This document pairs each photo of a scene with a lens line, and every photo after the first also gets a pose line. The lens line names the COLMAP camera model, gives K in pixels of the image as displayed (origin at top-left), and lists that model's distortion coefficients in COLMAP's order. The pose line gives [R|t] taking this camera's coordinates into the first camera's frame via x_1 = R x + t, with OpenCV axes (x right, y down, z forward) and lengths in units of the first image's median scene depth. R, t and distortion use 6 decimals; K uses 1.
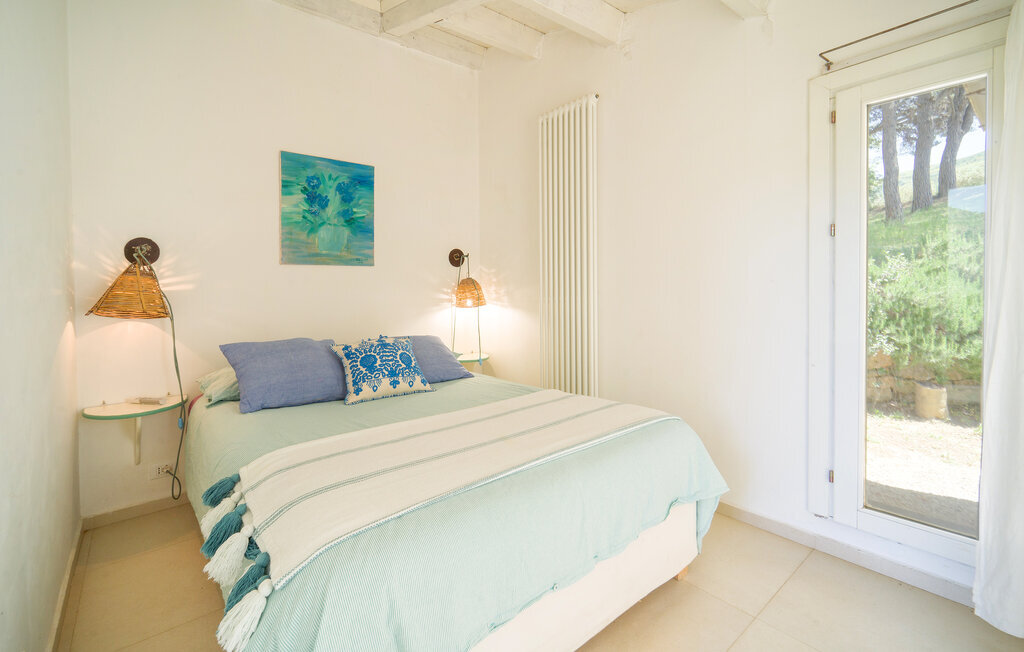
lens RADIAL K [[429.8, 0, 478.2], [0, 429.8, 295.3], [0, 0, 1]] dist [0.000074, 0.000010]
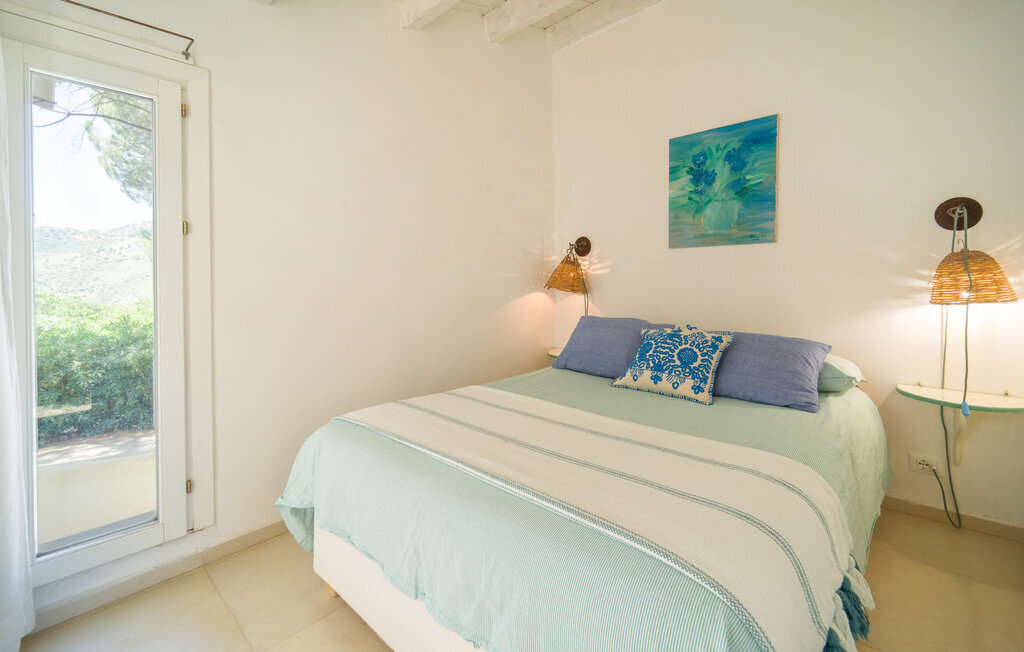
lens RADIAL K [[427.2, 0, 523.3], [0, 427.2, 283.9], [0, 0, 1]] dist [0.000164, 0.000037]
pose [[0.201718, 0.021046, -0.979218, 0.460783], [-0.009945, 0.999762, 0.019439, -0.002973], [0.979393, 0.005818, 0.201879, 0.423101]]
